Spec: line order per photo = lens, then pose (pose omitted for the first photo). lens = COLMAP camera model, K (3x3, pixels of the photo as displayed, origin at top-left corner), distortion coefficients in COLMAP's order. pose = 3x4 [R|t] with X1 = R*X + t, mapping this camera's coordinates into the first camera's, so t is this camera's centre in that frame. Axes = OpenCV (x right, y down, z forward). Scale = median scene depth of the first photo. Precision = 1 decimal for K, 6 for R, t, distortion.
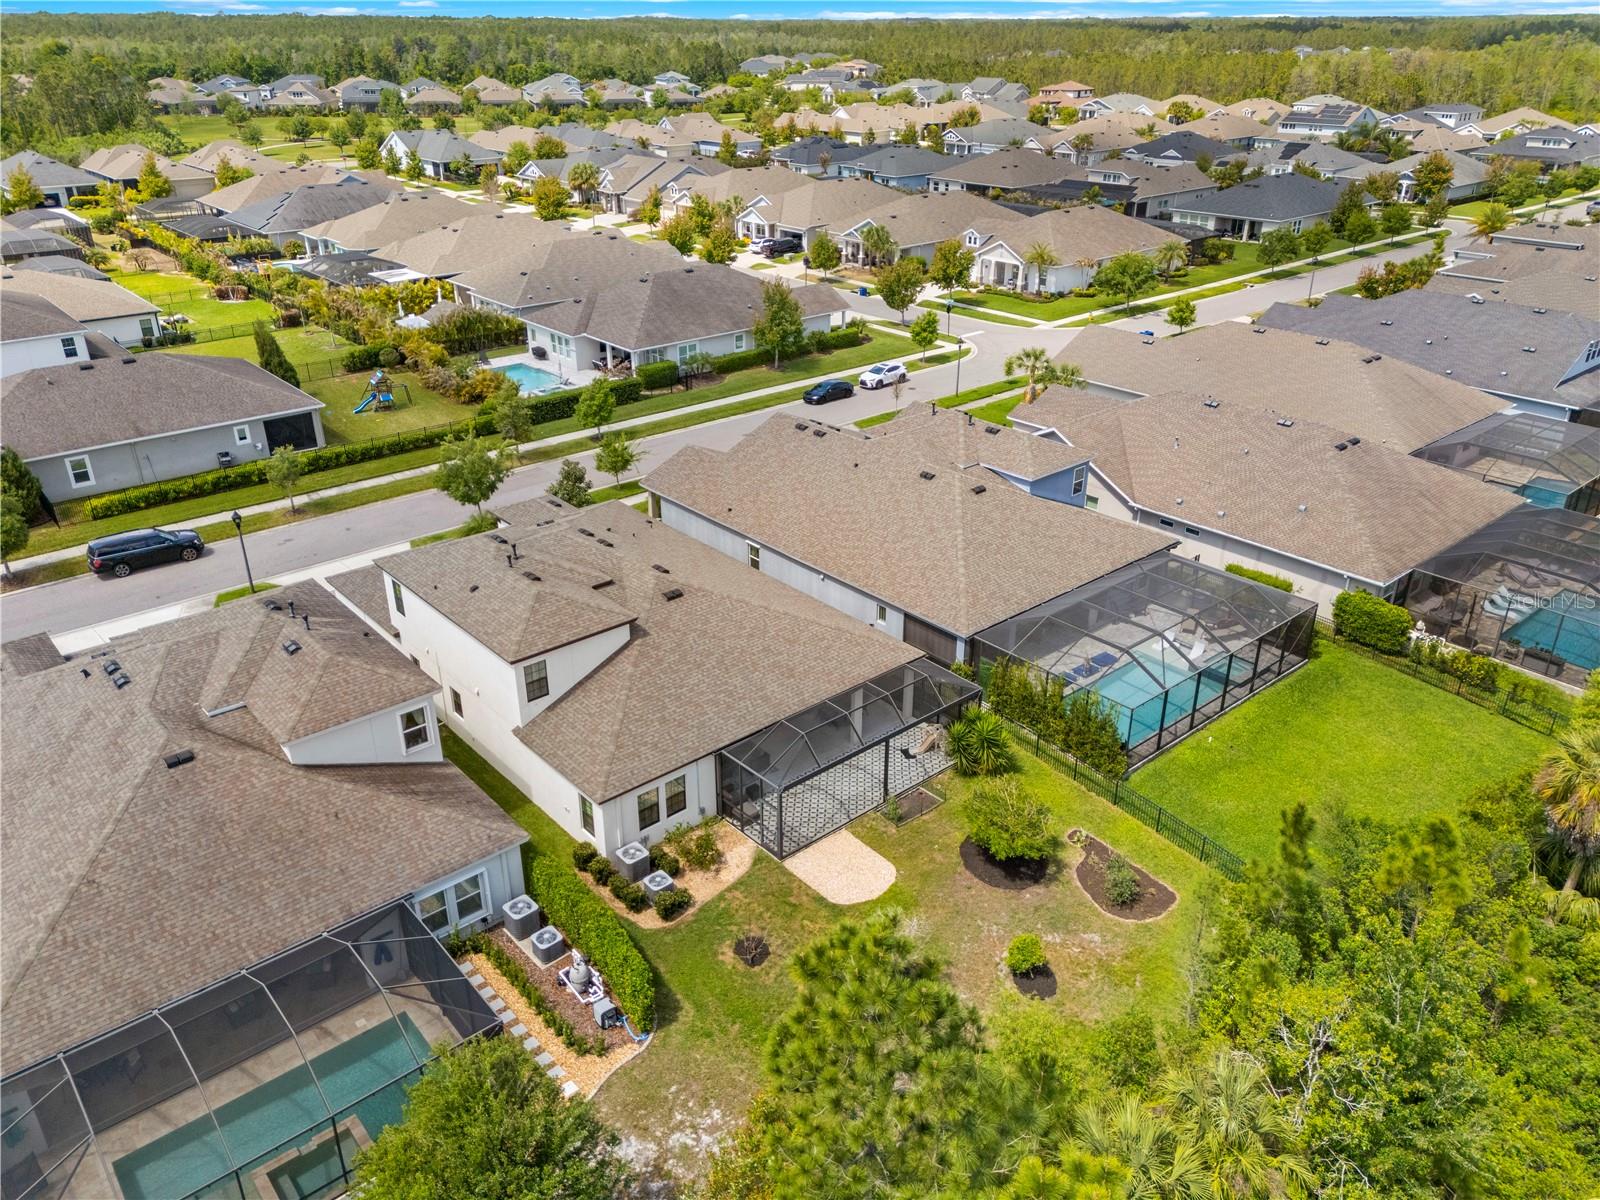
lens RADIAL K [[1173.3, 0, 800.0], [0, 1173.3, 600.0], [0, 0, 1]] dist [0.088687, -0.096023]
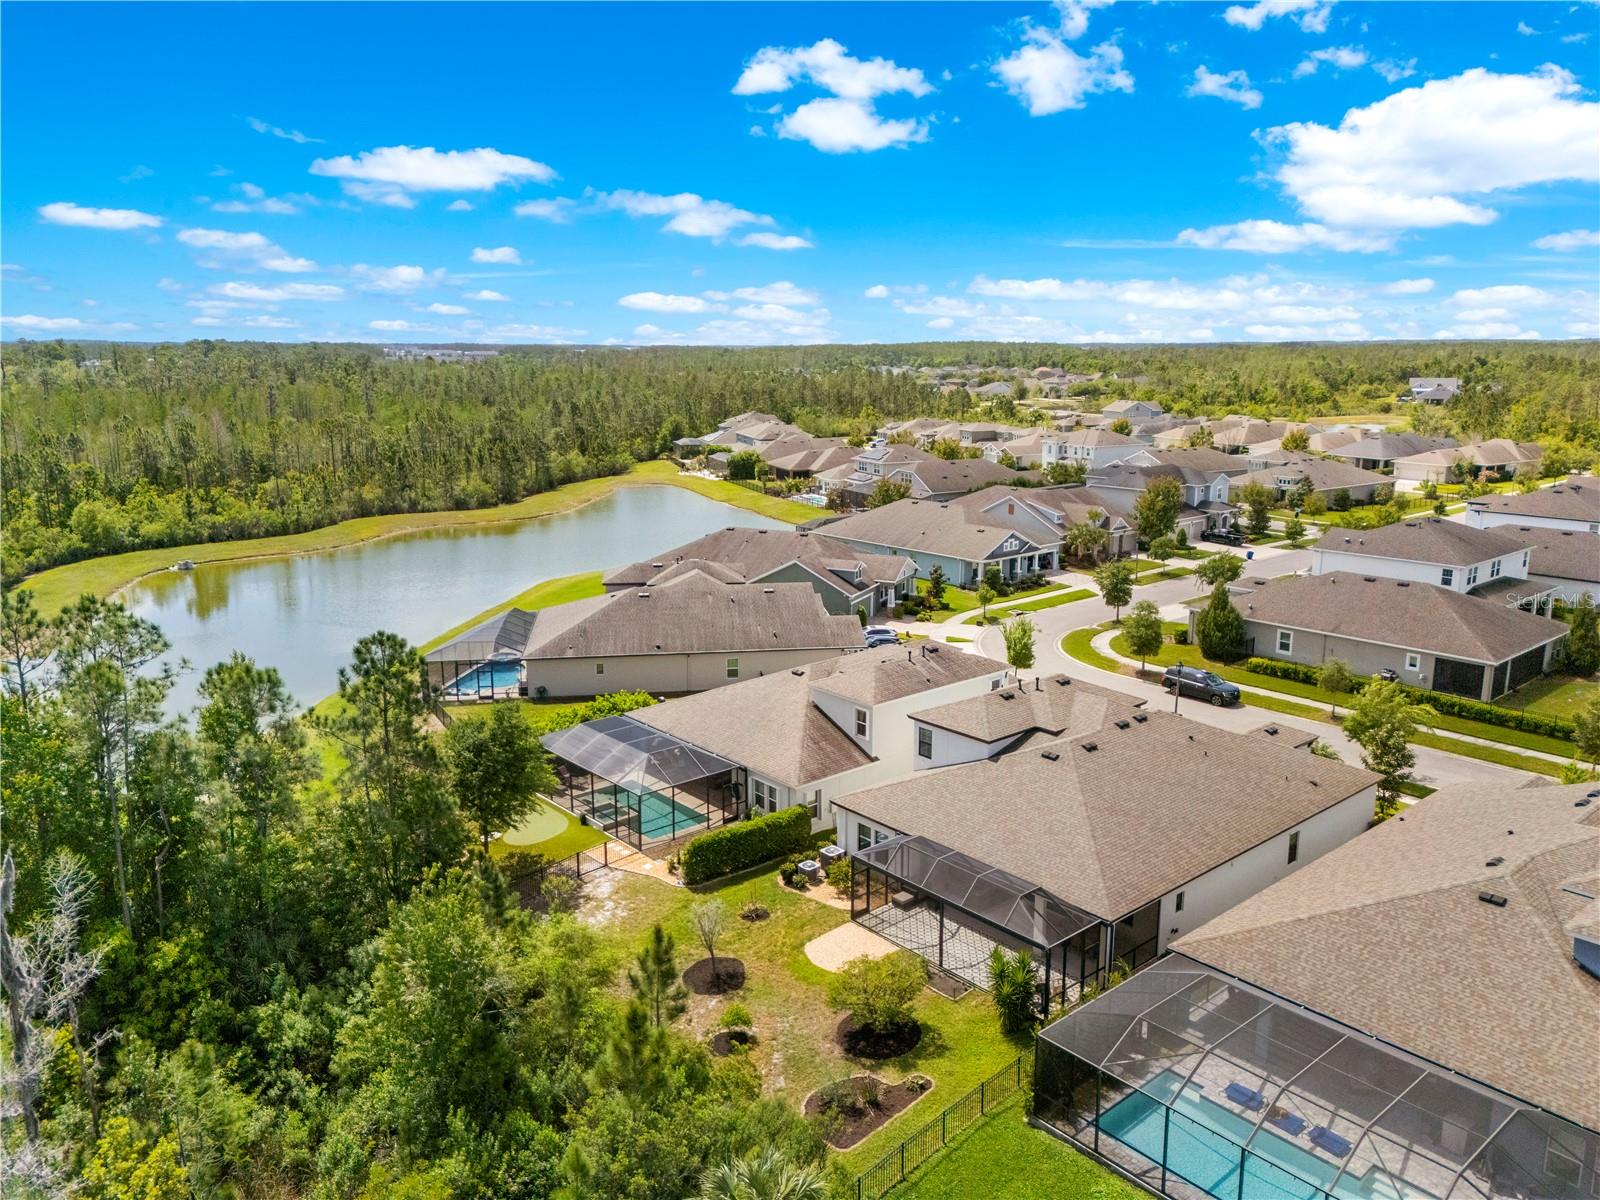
lens RADIAL K [[1169.4, 0, 800.0], [0, 1169.4, 600.0], [0, 0, 1]] dist [0.100205, -0.102478]
pose [[-0.001683, 0.210786, -0.977531, 0.639499], [-0.437517, 0.878852, 0.190261, -0.162526], [0.899209, 0.428006, 0.090743, 0.398010]]
